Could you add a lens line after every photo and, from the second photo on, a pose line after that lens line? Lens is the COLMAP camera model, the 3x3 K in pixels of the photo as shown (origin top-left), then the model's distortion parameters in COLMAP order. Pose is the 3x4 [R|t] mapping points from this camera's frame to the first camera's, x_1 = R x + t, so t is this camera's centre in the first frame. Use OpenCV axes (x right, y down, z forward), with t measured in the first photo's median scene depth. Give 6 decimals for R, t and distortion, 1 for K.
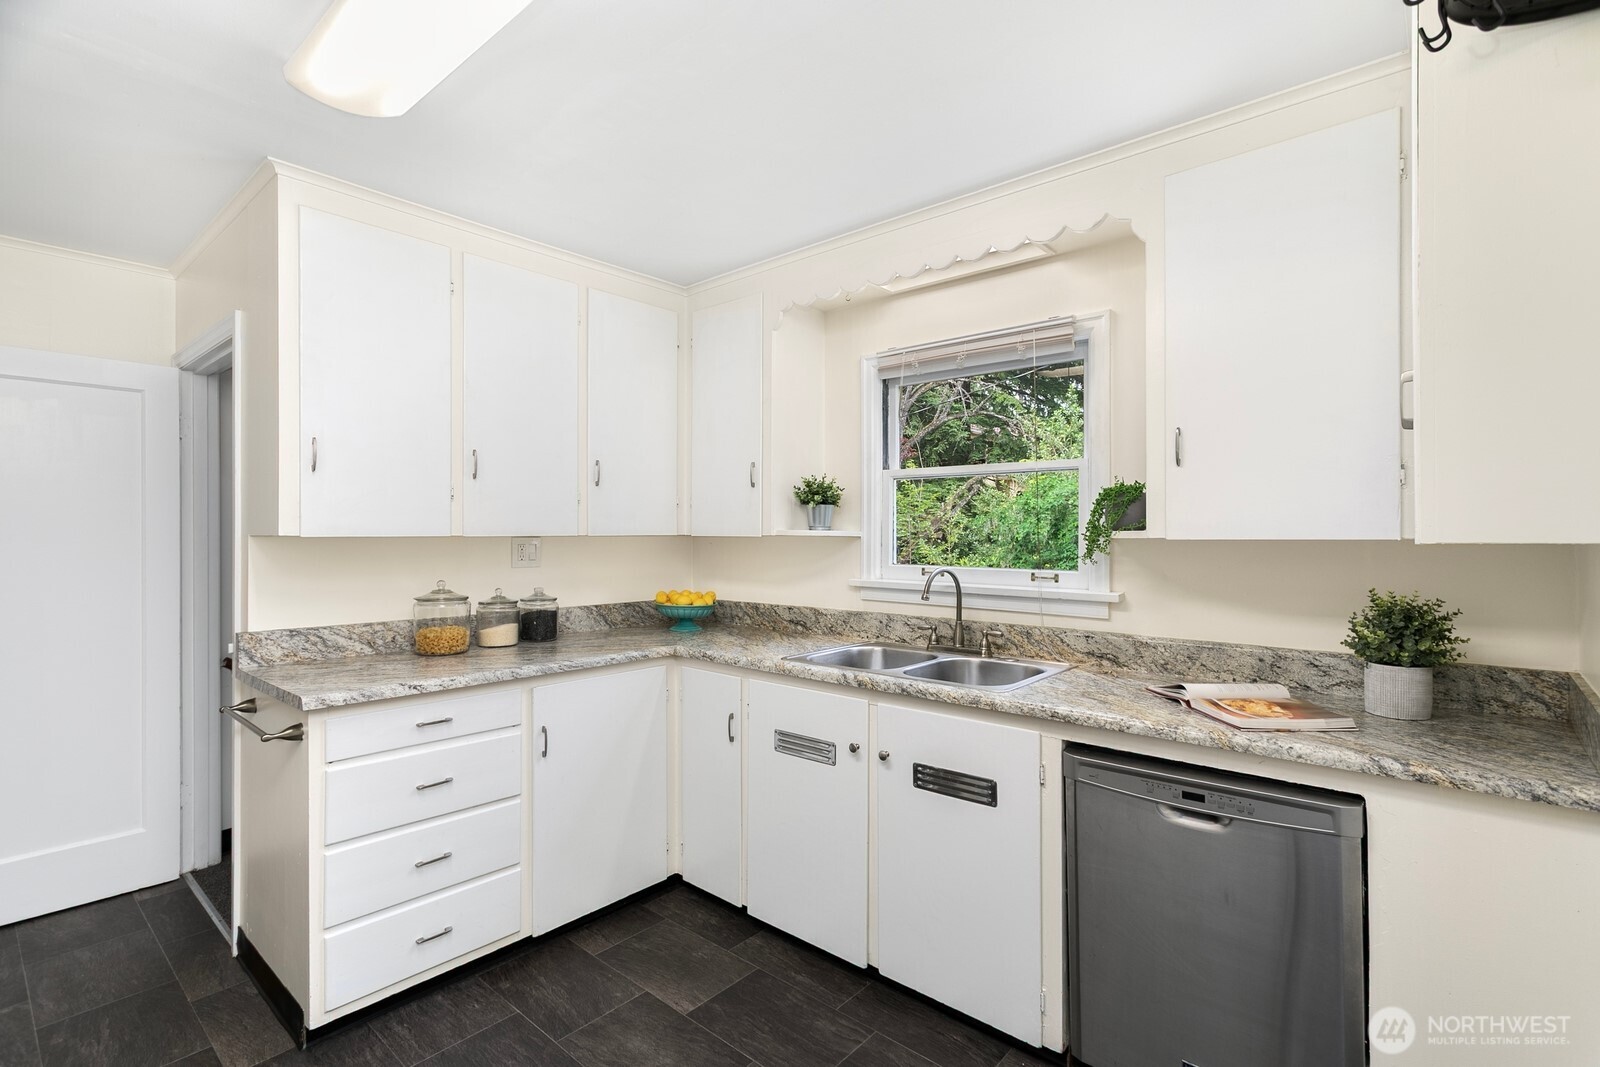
lens RADIAL K [[756.8, 0, 802.9], [0, 756.8, 539.4], [0, 0, 1]] dist [0.004182, 0.000949]
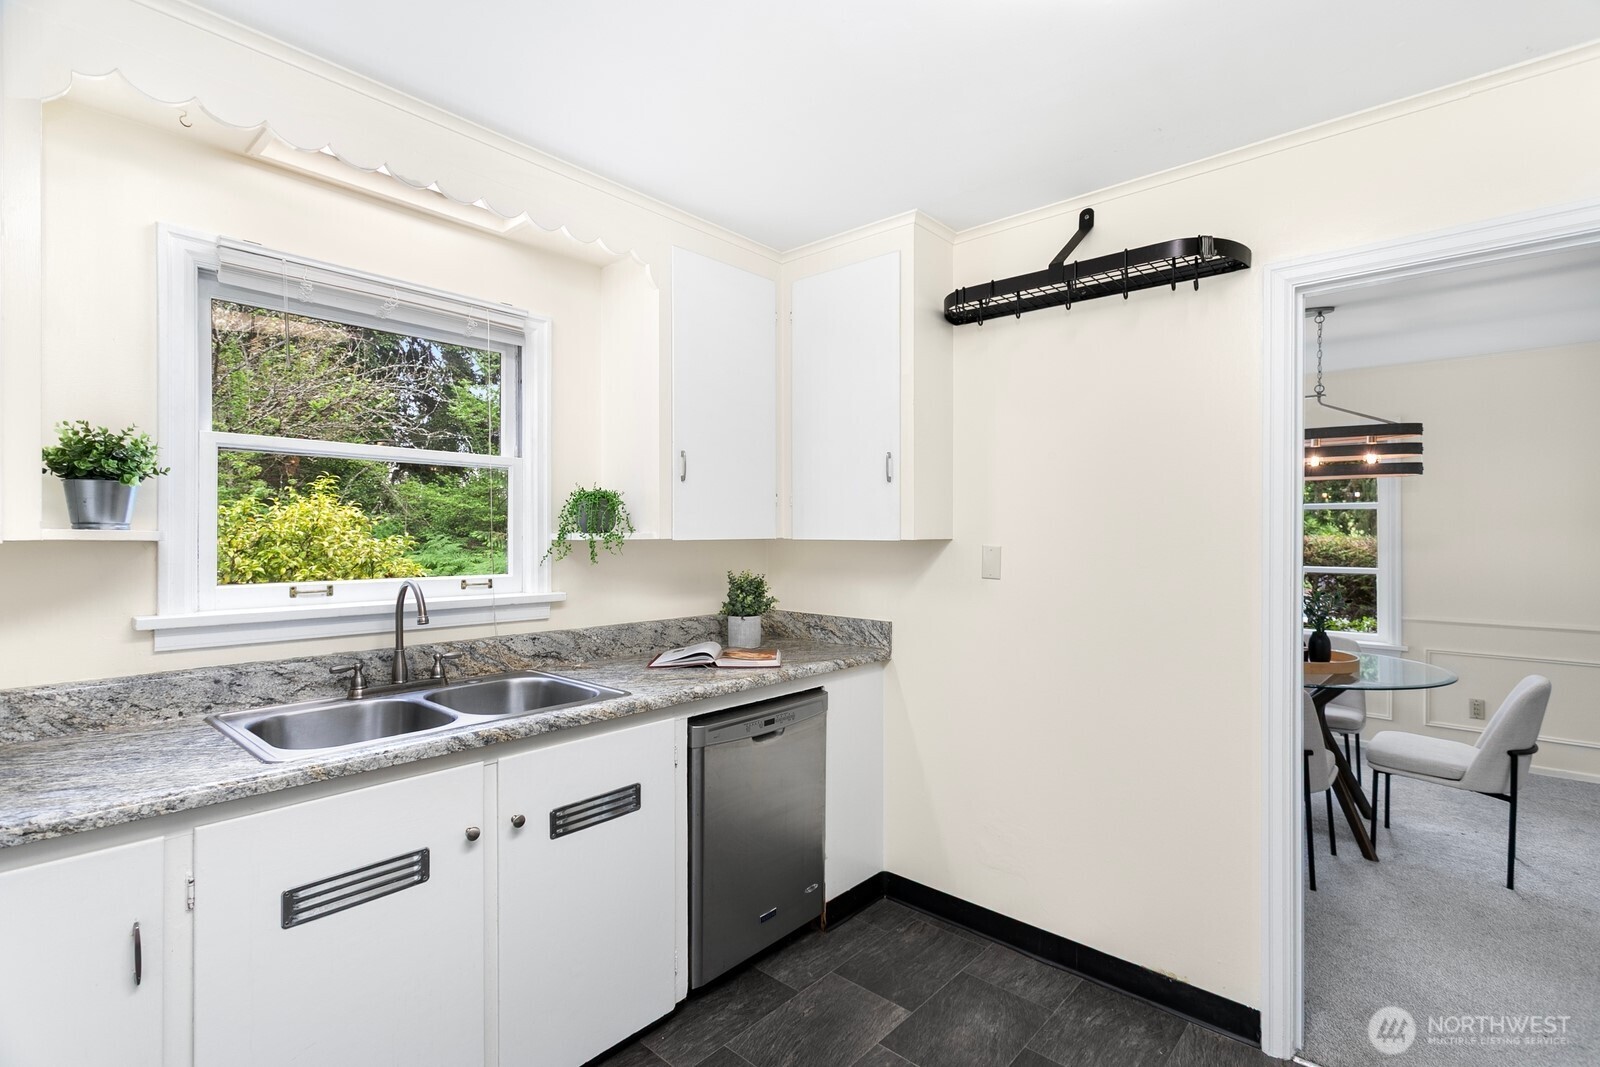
lens RADIAL K [[734.3, 0, 800.0], [0, 734.3, 533.5], [0, 0, 1]] dist [0.059841, 0.000327]
pose [[0.023745, 0.008791, 0.999679, -0.563884], [0.012366, 0.999882, -0.009087, 0.003254], [-0.999642, 0.012577, 0.023633, 0.603059]]
